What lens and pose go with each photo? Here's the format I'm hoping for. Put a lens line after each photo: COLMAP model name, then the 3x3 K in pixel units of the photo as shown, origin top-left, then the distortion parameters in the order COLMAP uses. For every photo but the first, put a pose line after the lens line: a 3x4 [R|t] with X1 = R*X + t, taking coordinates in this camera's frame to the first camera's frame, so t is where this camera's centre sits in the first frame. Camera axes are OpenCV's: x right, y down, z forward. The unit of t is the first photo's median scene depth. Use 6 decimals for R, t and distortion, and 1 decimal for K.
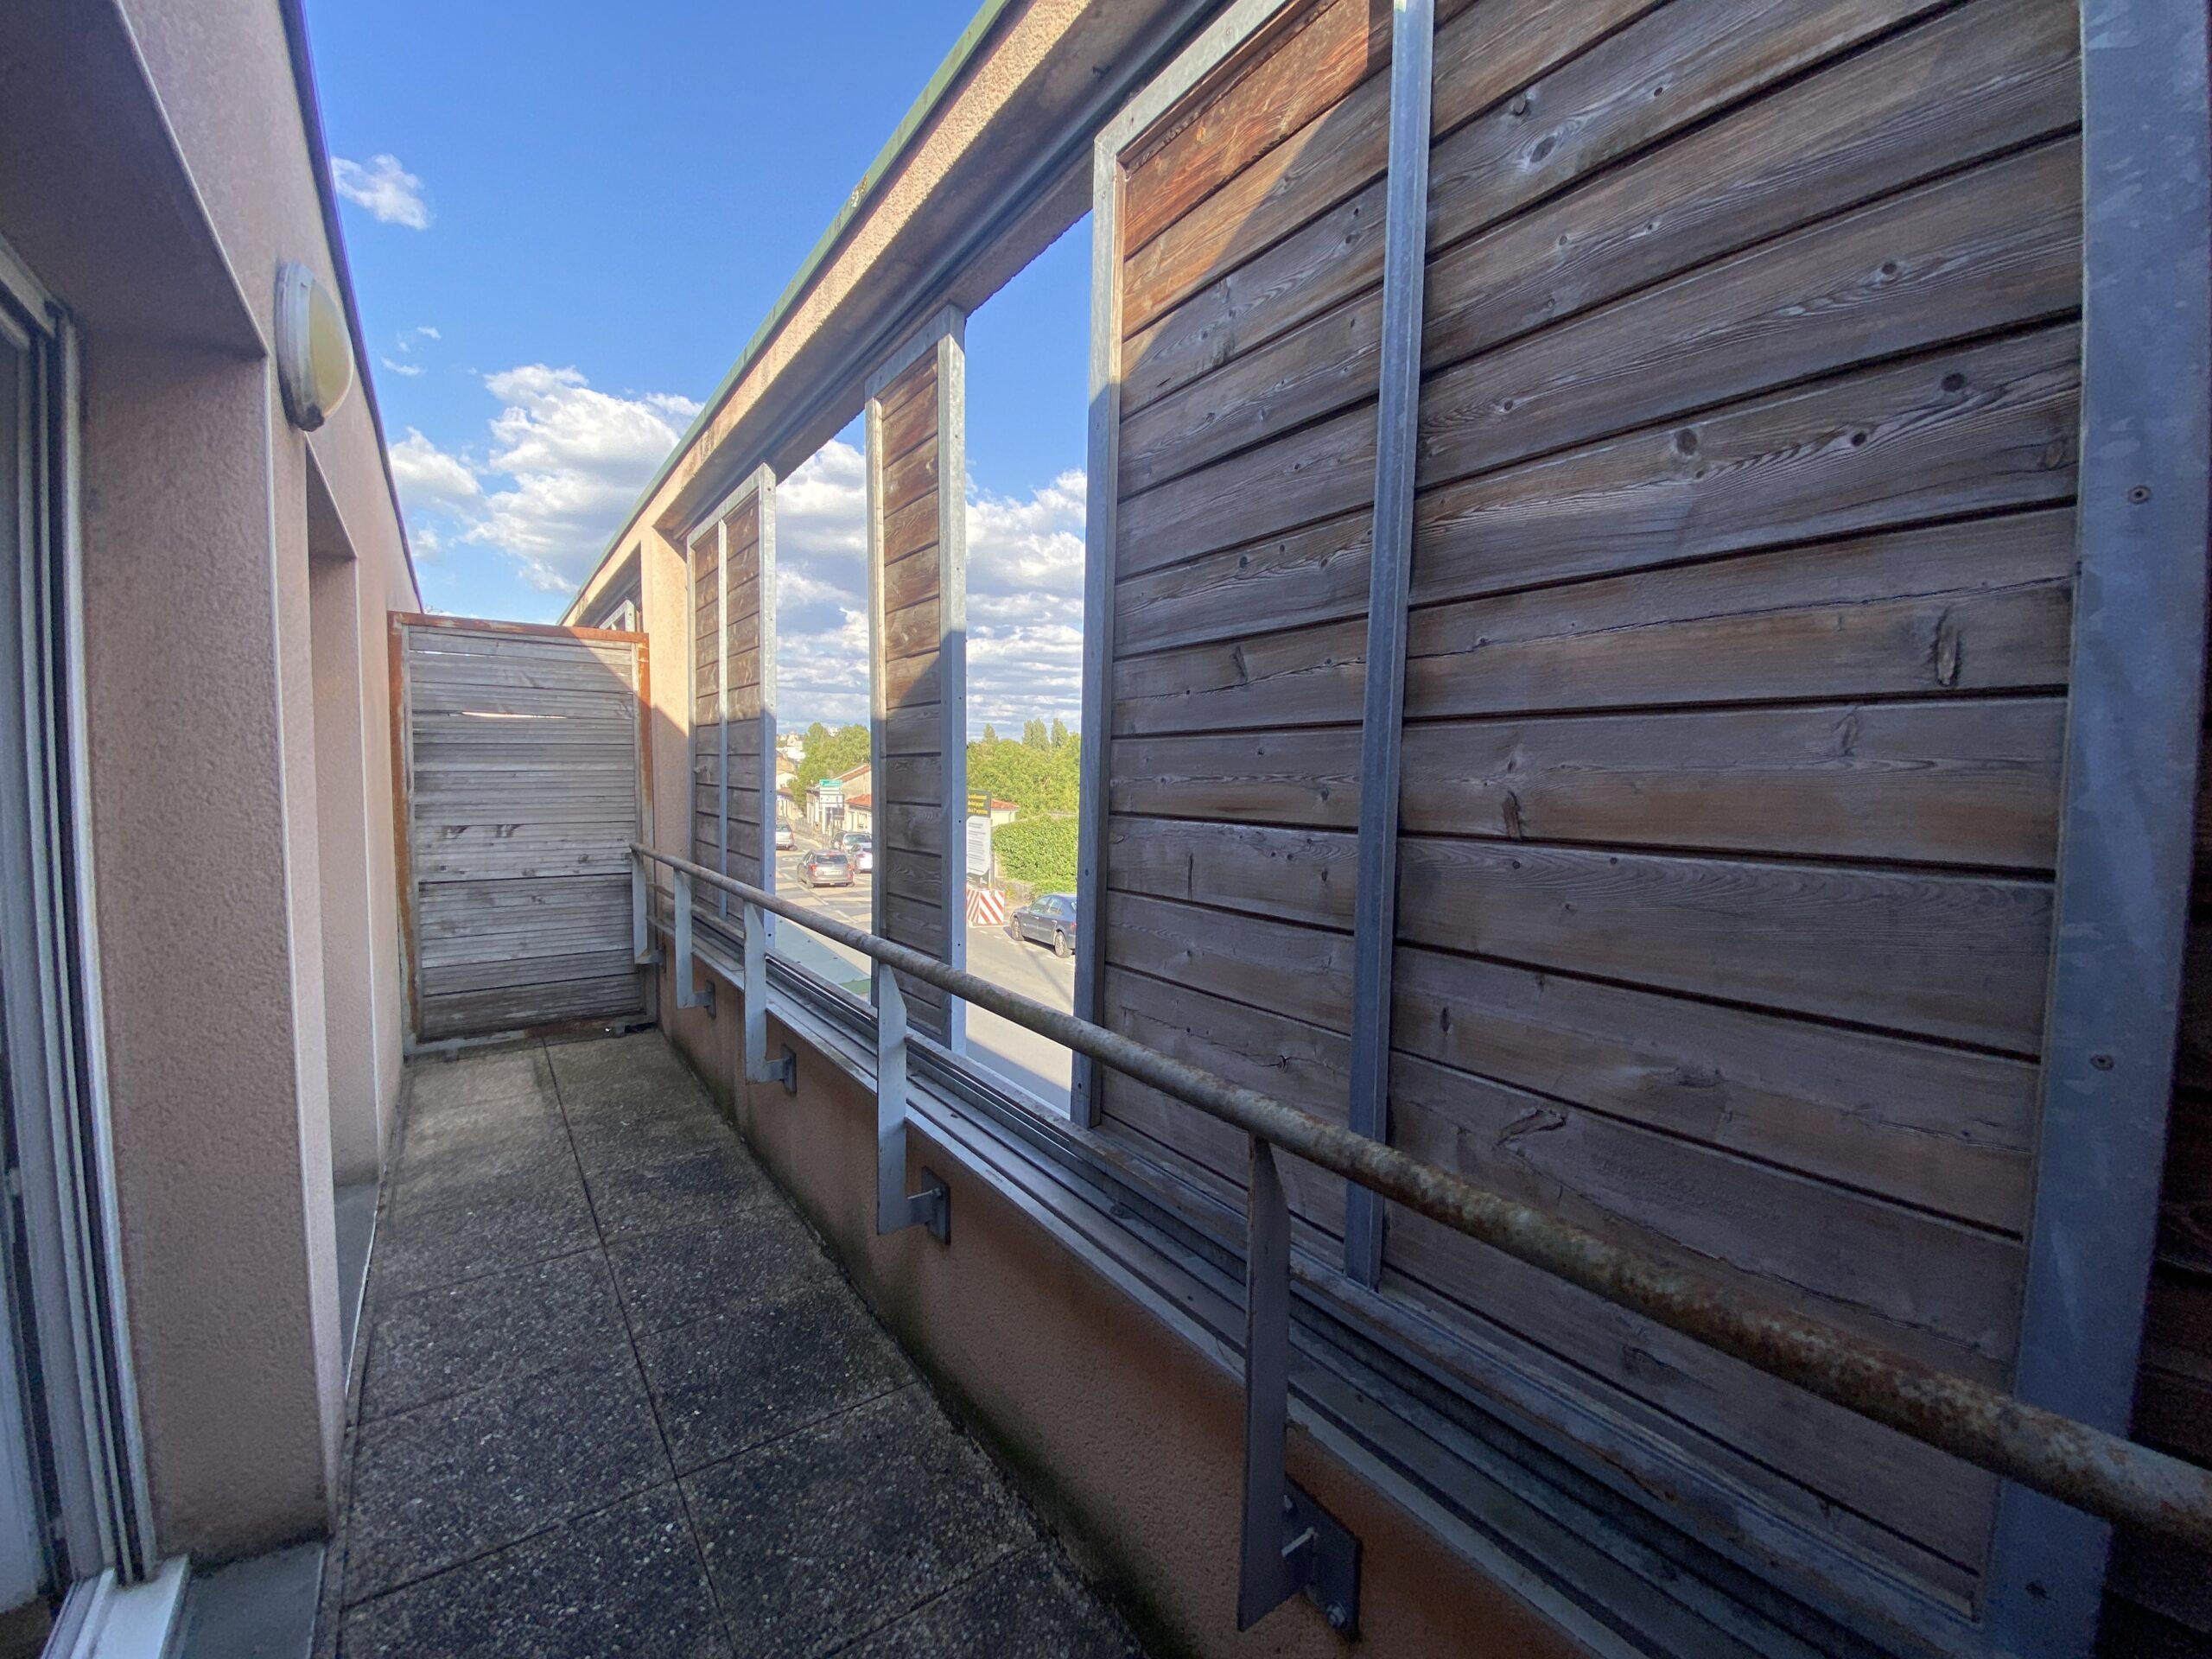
lens RADIAL K [[900.9, 0, 1099.1], [0, 900.9, 829.3], [0, 0, 1]] dist [0.031561, -0.025175]
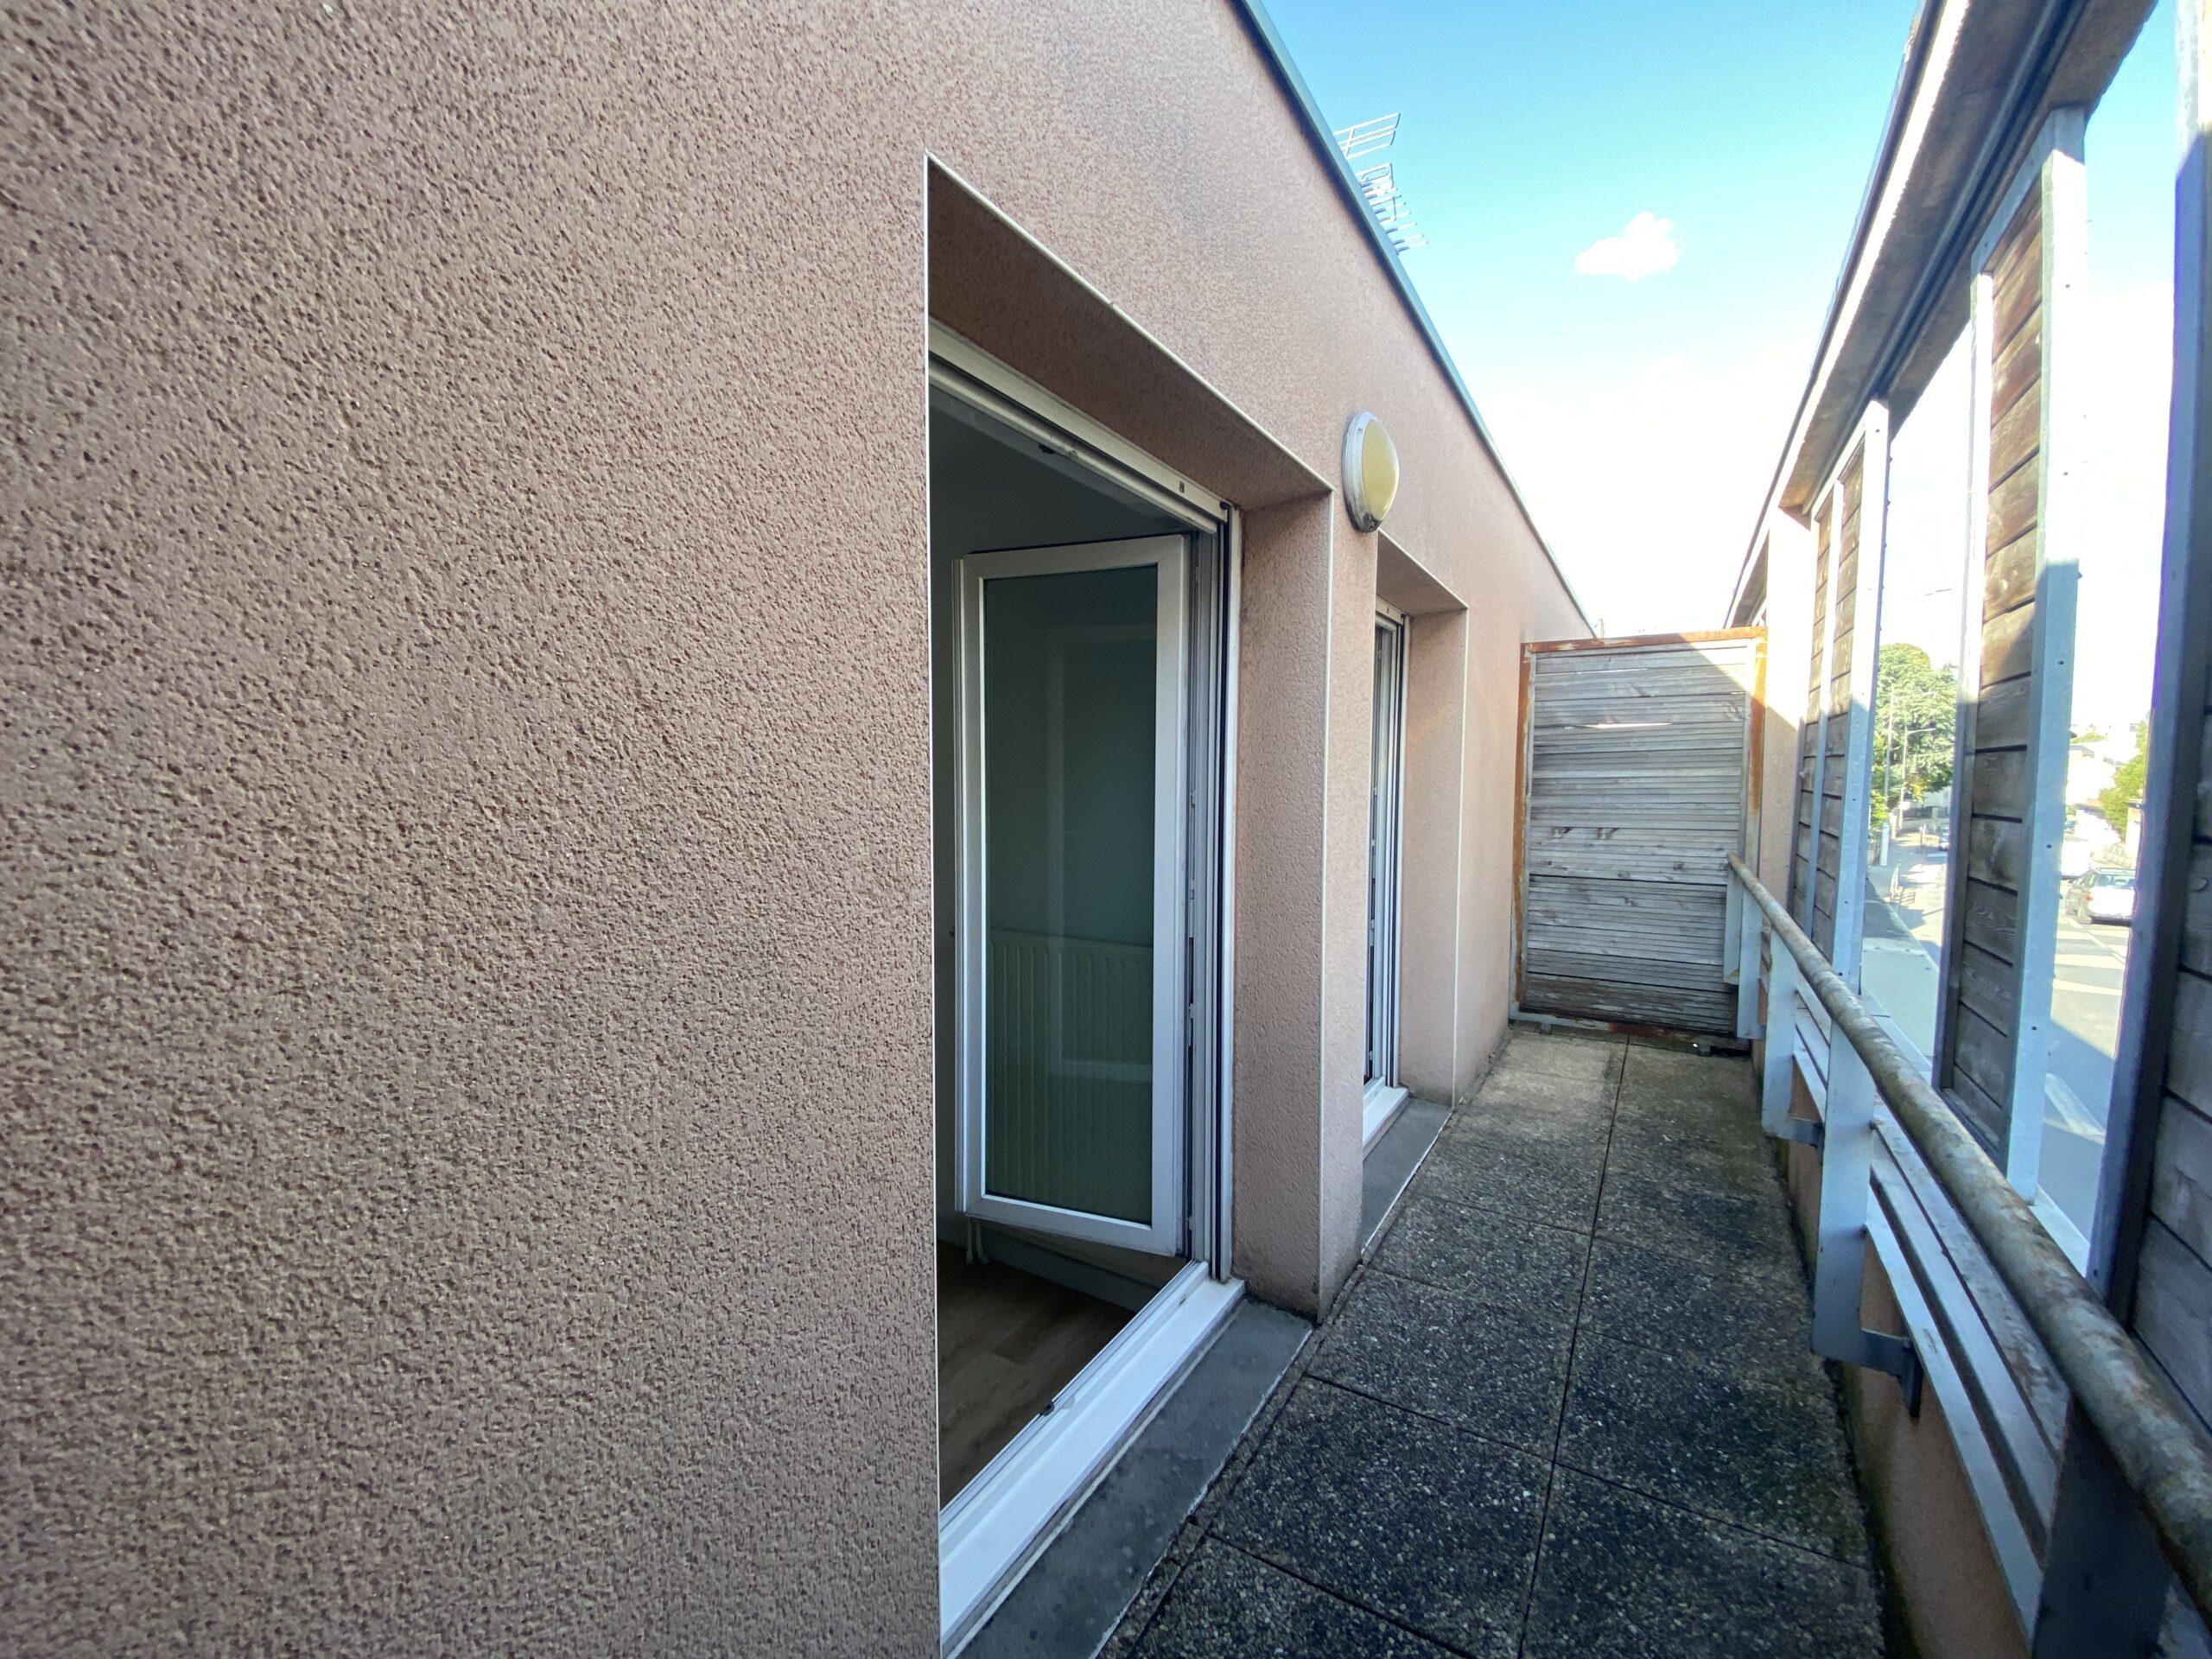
lens RADIAL K [[900.9, 0, 1099.1], [0, 900.9, 829.3], [0, 0, 1]] dist [0.031561, -0.025175]
pose [[0.381487, 0.044908, -0.923283, 0.114367], [-0.052589, 0.998256, 0.026826, -0.000828], [0.922877, 0.038320, 0.383183, 0.045894]]
